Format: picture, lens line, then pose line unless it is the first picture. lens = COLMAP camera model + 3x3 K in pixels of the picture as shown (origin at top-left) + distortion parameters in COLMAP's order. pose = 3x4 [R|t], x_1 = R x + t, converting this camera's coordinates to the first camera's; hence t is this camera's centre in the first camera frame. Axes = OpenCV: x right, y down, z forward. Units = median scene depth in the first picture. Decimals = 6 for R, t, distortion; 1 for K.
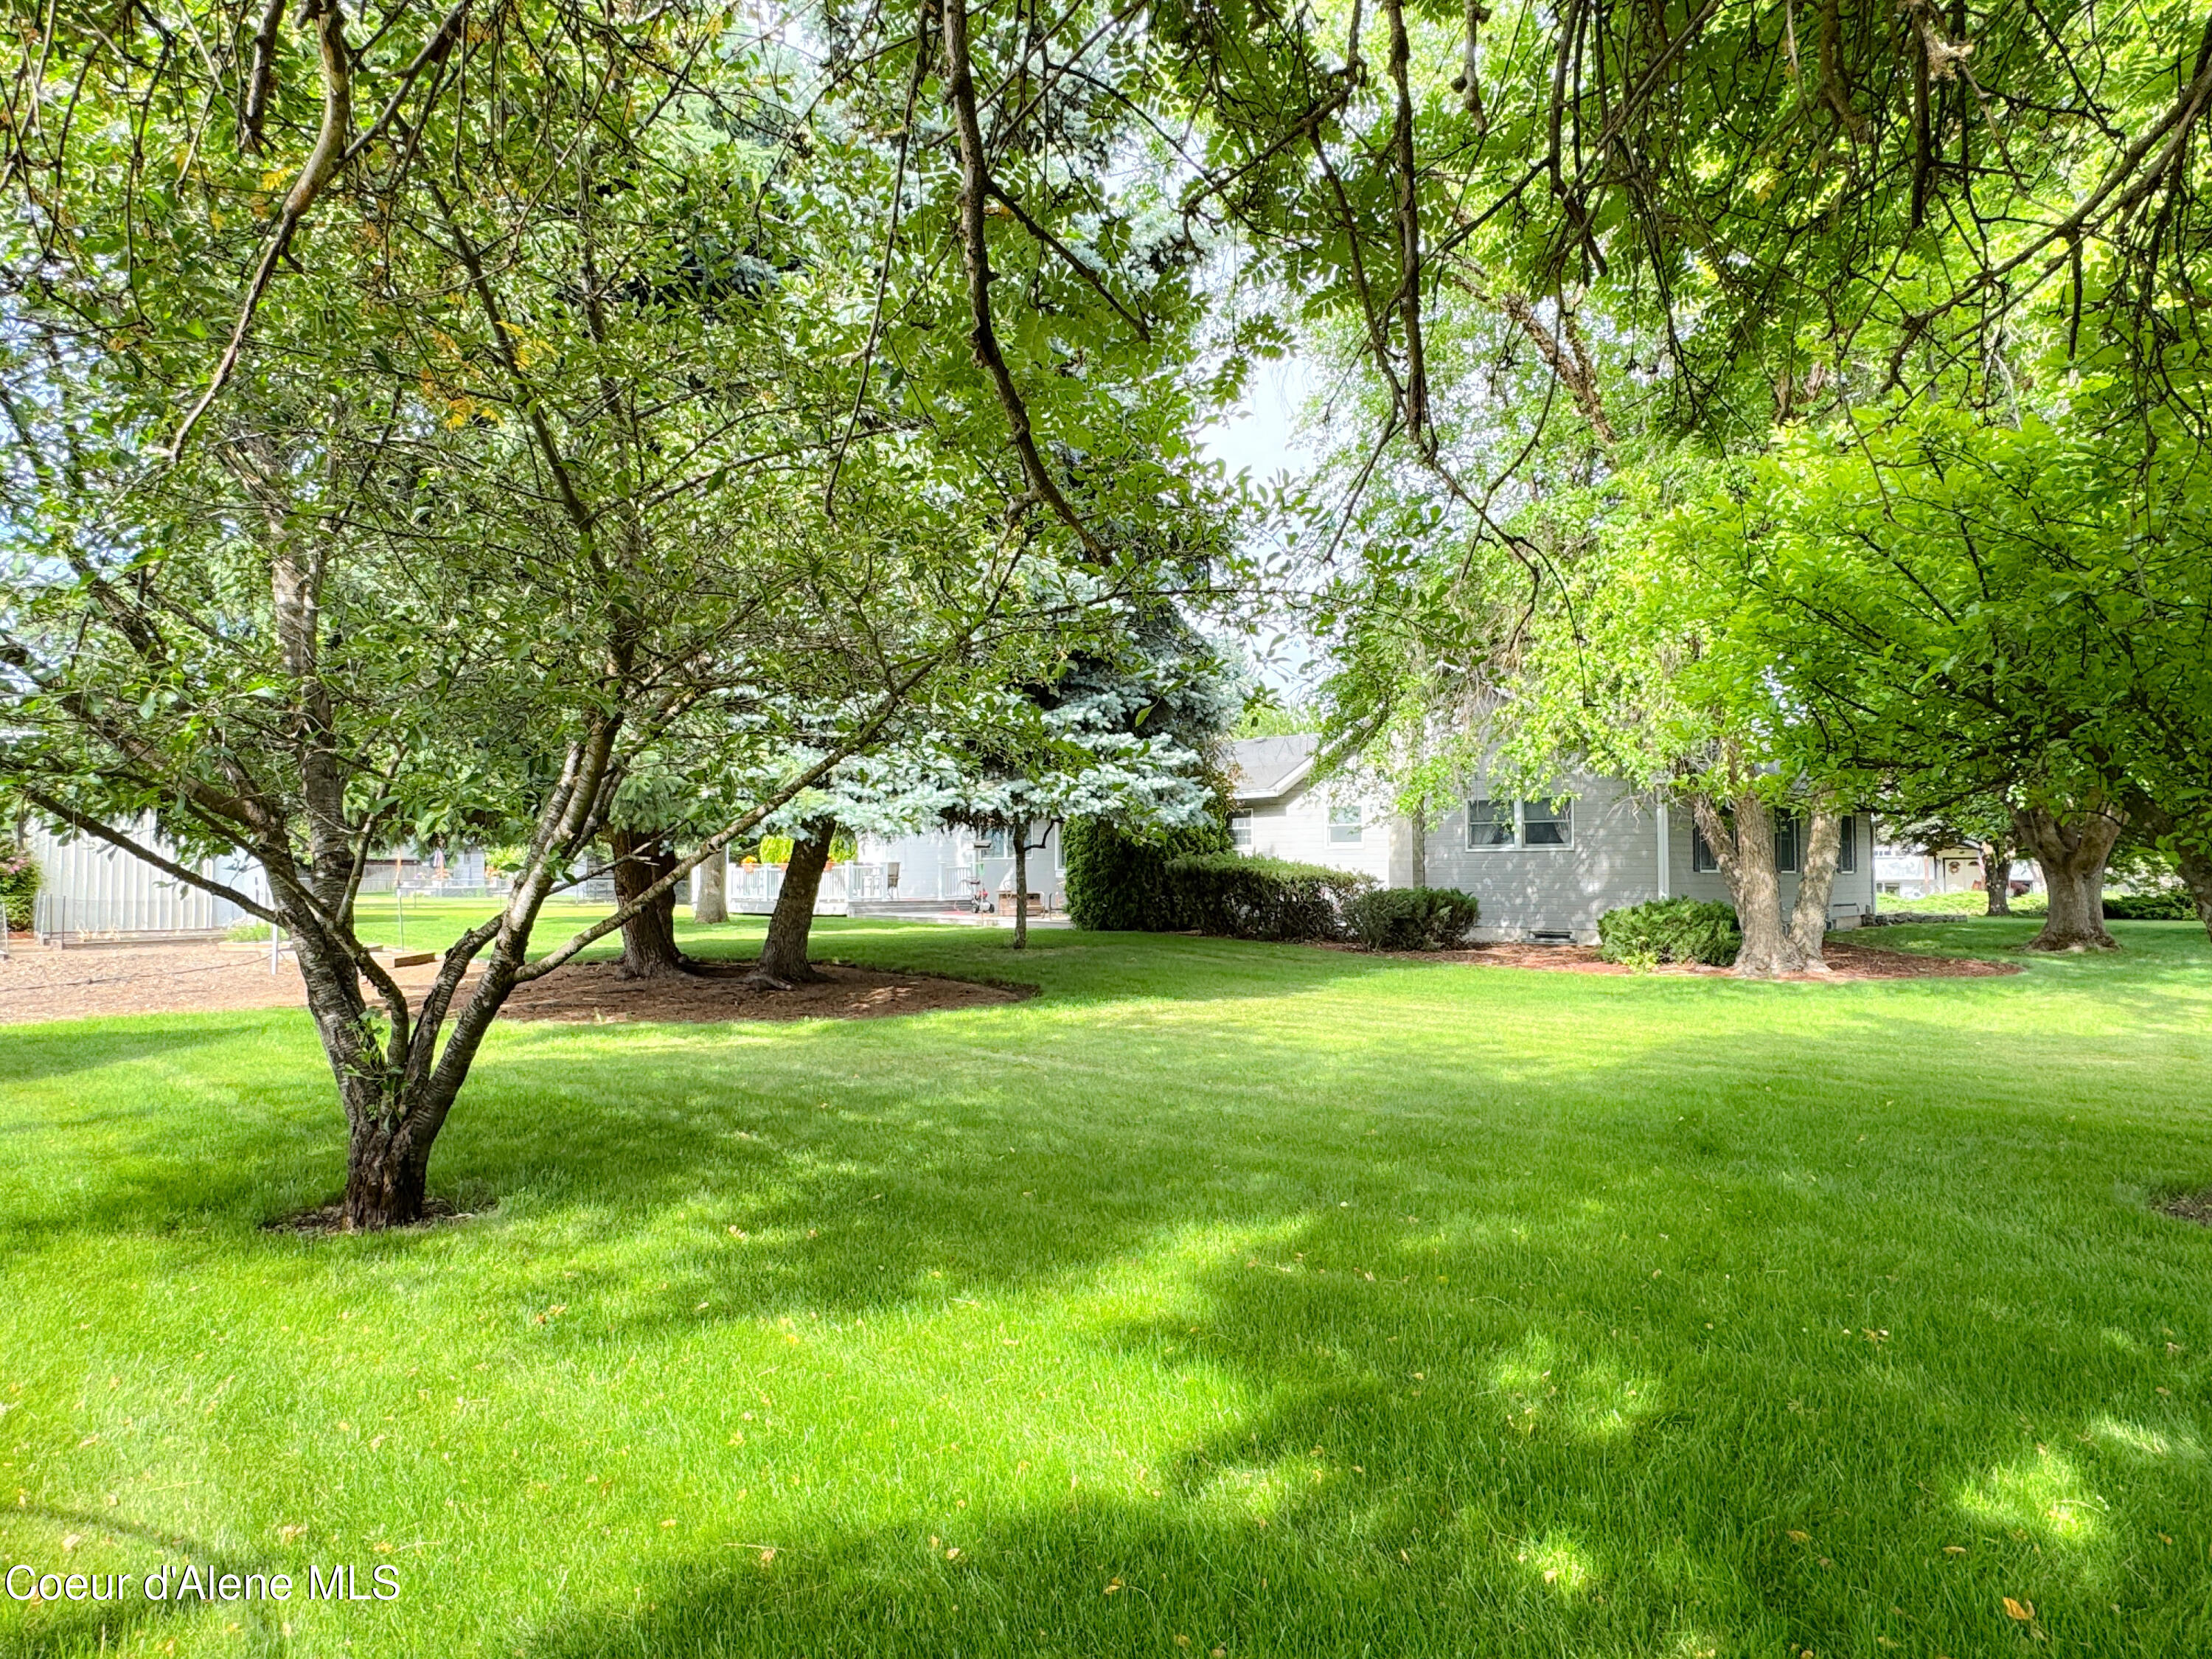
lens RADIAL K [[1280.8, 0, 1106.0], [0, 1280.8, 829.5], [0, 0, 1]] dist [-0.000589, -0.000345]
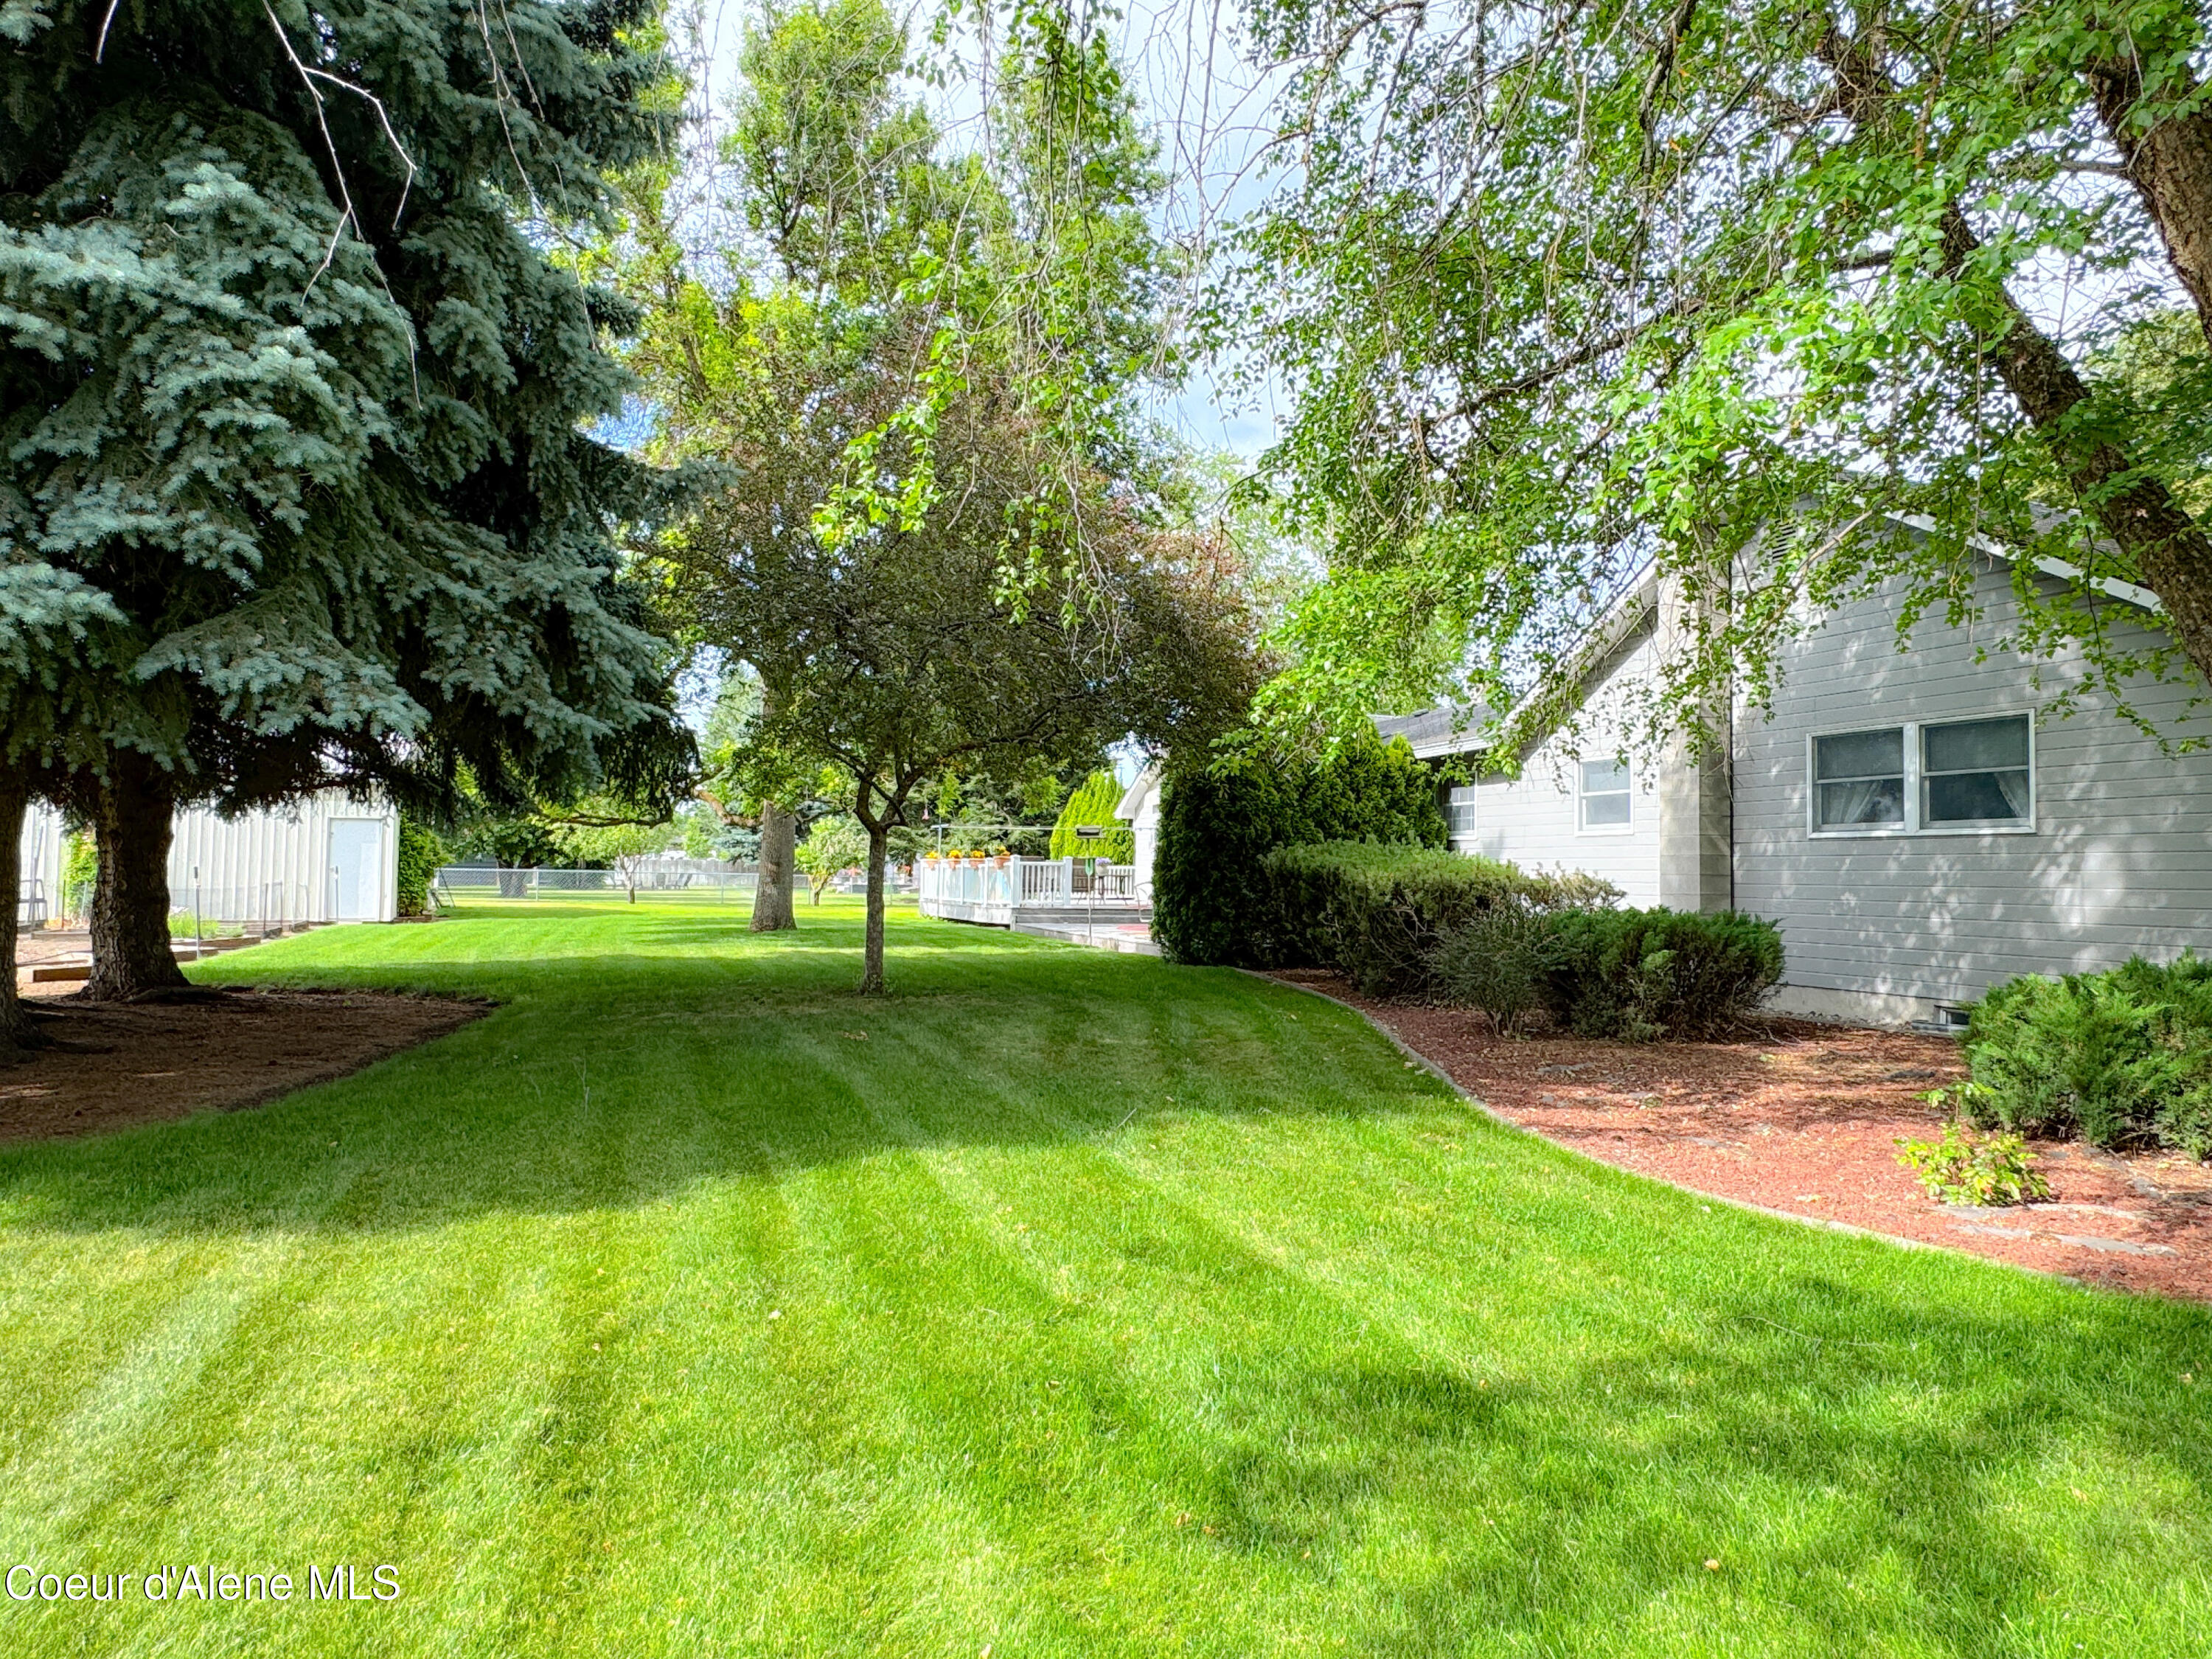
lens RADIAL K [[1280.8, 0, 1106.0], [0, 1280.8, 829.5], [0, 0, 1]] dist [-0.000589, -0.000345]
pose [[0.900101, -0.003176, -0.435669, 0.252489], [0.000363, 0.999979, -0.006539, 0.017607], [0.435681, 0.005728, 0.900083, 0.435114]]
